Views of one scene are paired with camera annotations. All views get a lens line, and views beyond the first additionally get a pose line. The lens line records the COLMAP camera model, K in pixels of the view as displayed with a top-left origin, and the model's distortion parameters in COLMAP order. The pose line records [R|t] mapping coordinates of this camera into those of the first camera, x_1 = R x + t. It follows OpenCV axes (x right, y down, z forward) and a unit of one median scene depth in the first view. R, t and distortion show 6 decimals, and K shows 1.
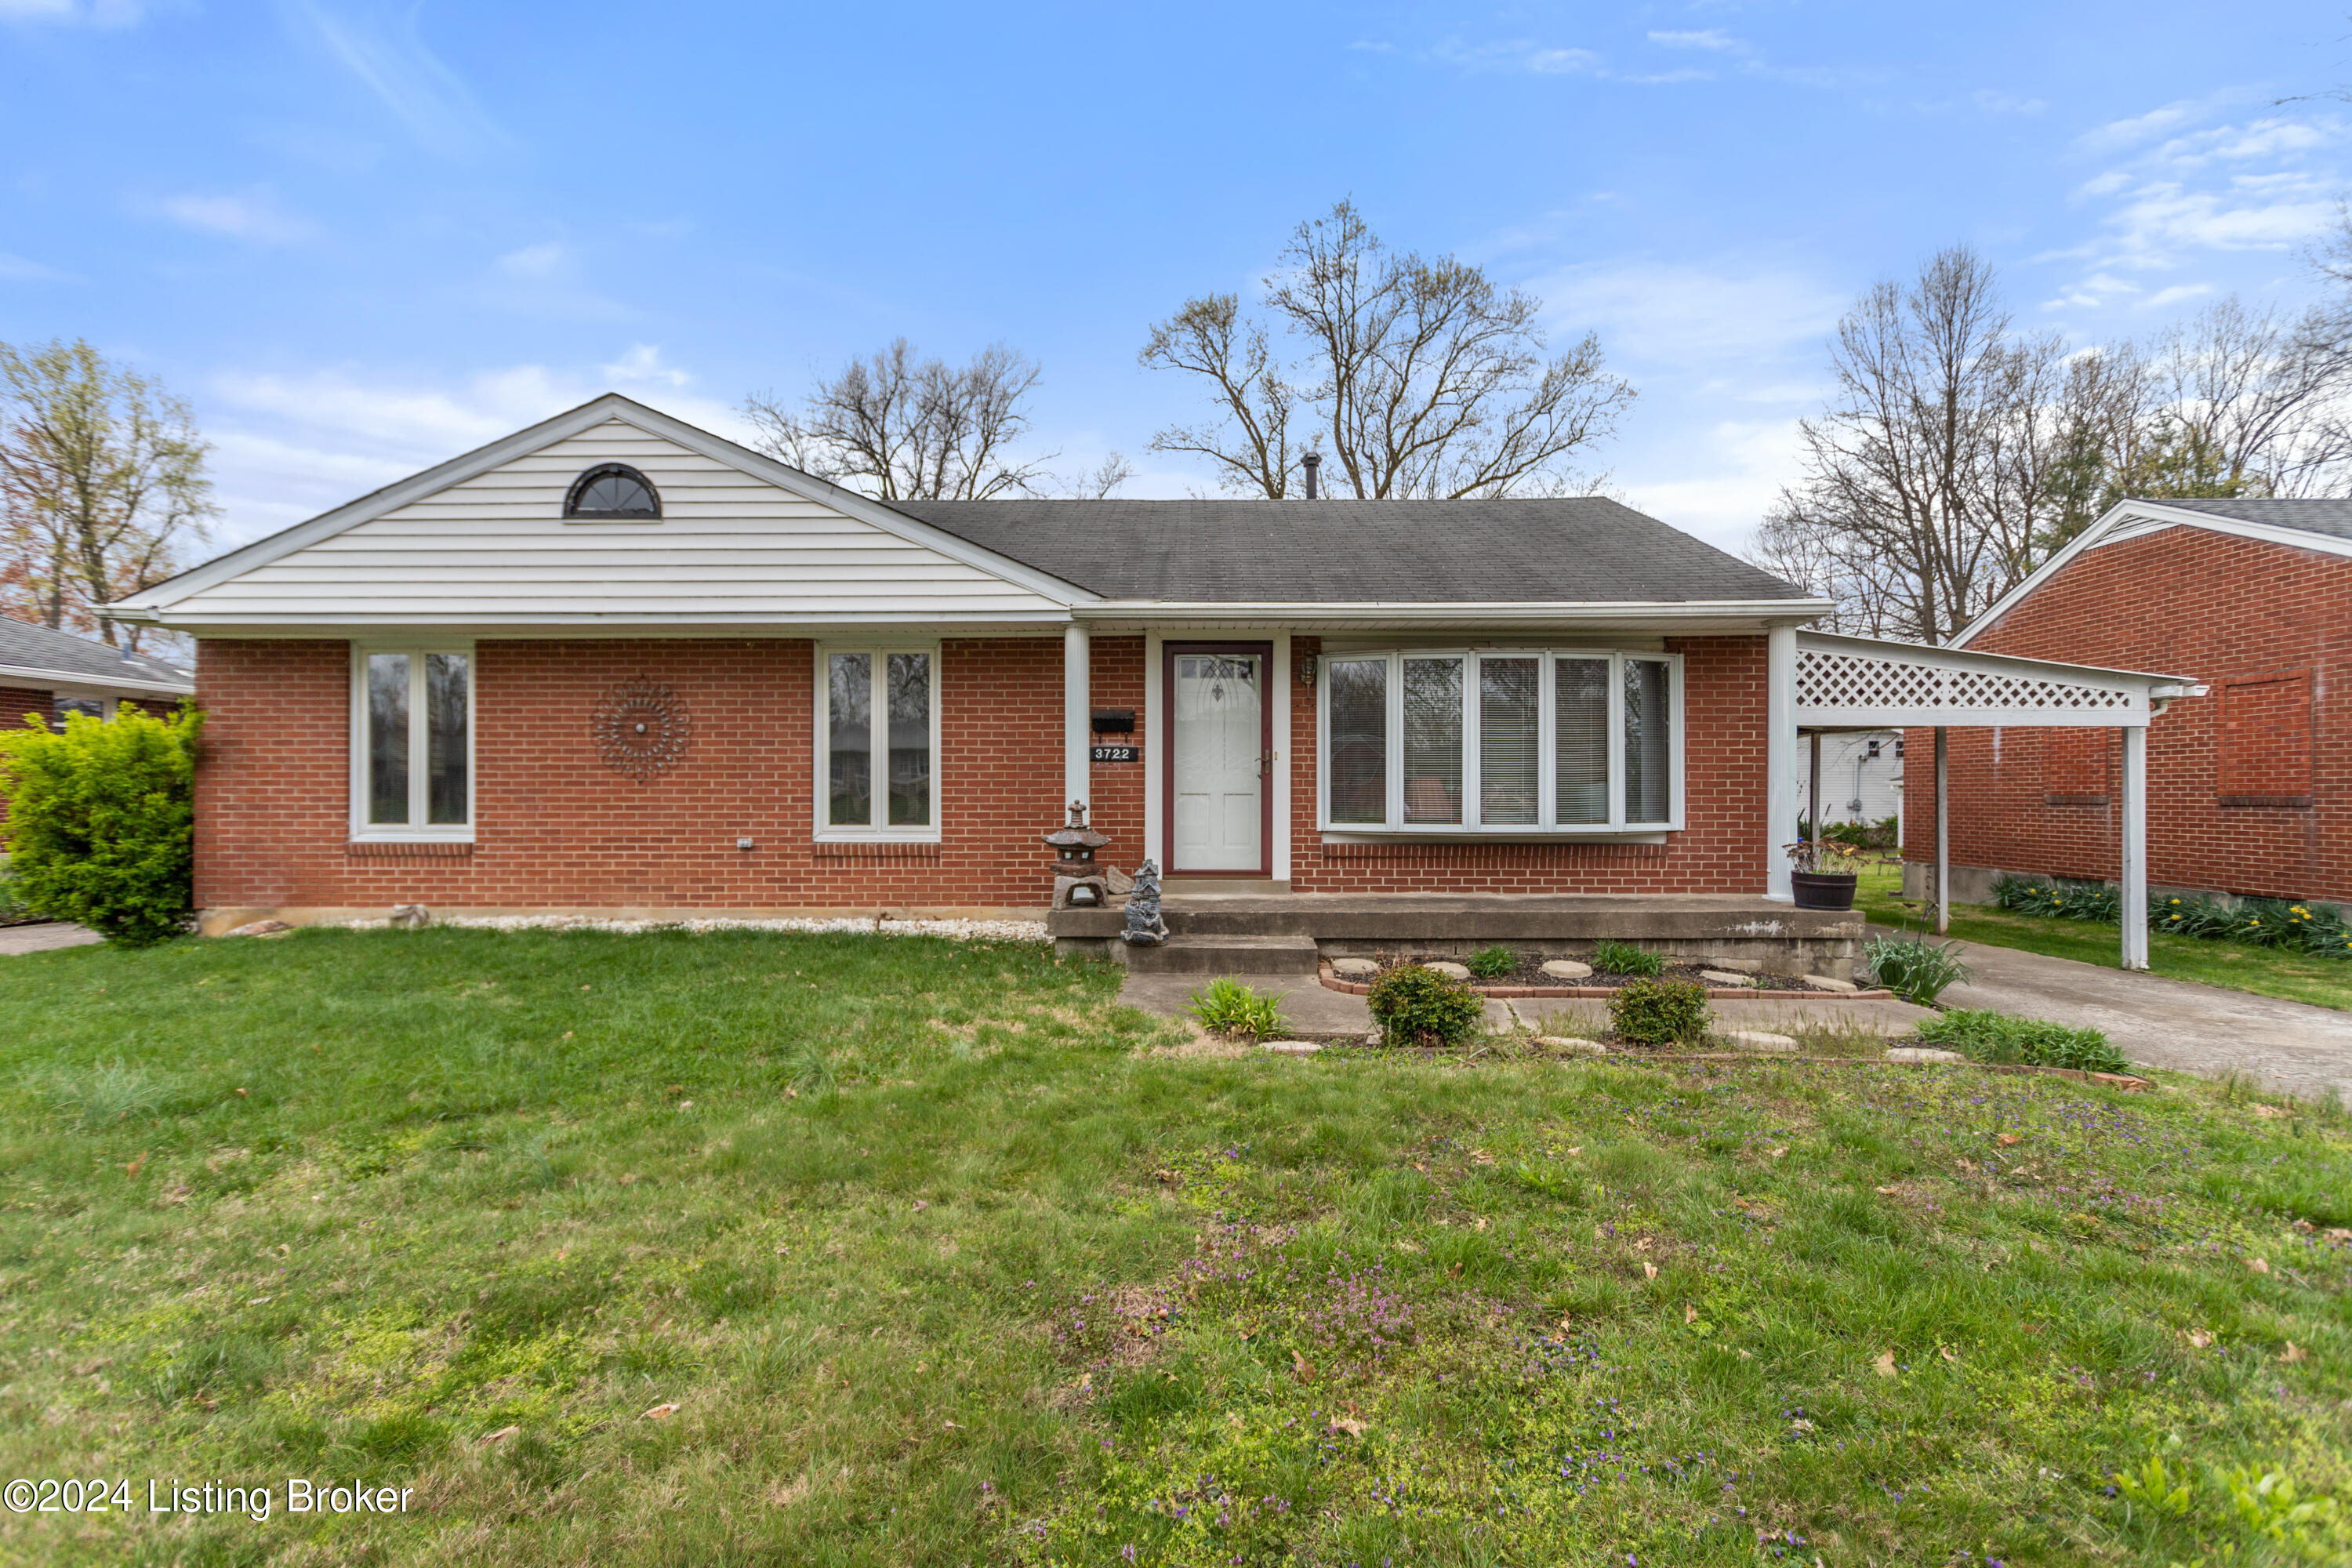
lens RADIAL K [[1141.5, 0, 1176.0], [0, 1141.5, 784.0], [0, 0, 1]] dist [0.009355, -0.000055]
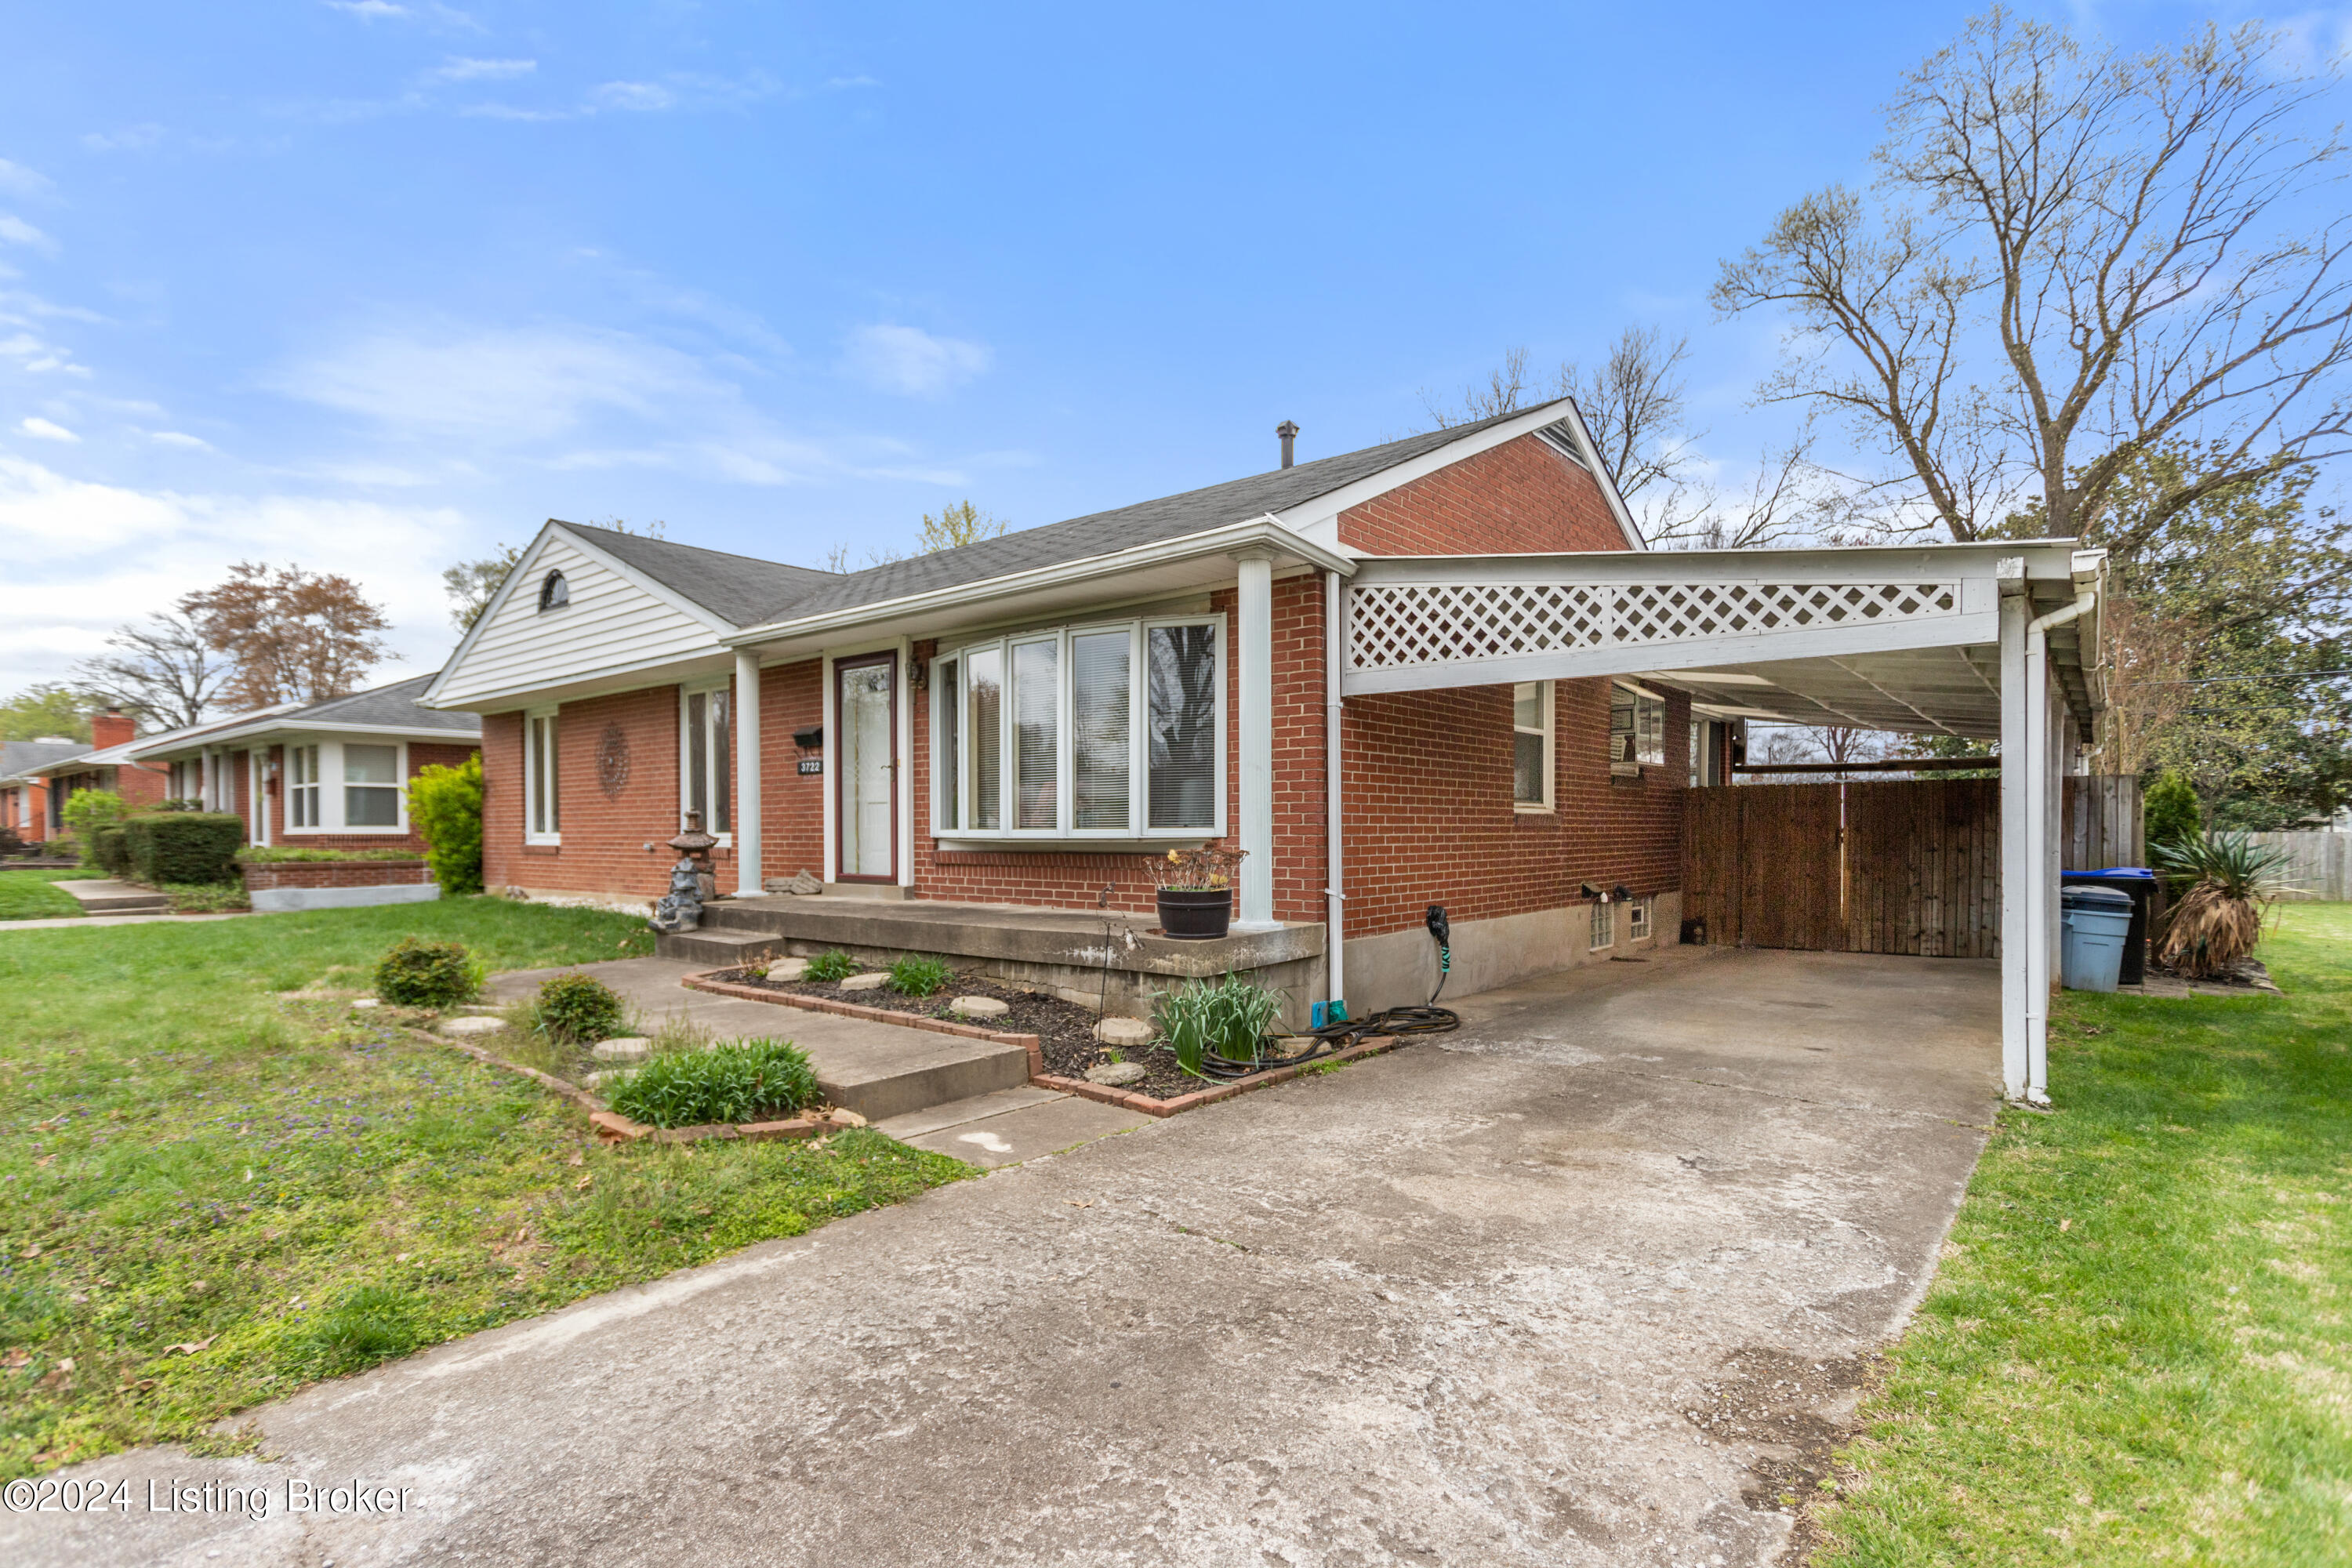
lens RADIAL K [[1160.3, 0, 1175.7], [0, 1160.3, 834.9], [0, 0, 1]] dist [0.002228, 0.000672]
pose [[0.778186, -0.000747, -0.628034, 0.890827], [0.009739, 0.999893, 0.010878, 0.029268], [0.627959, -0.014581, 0.778110, 0.346635]]
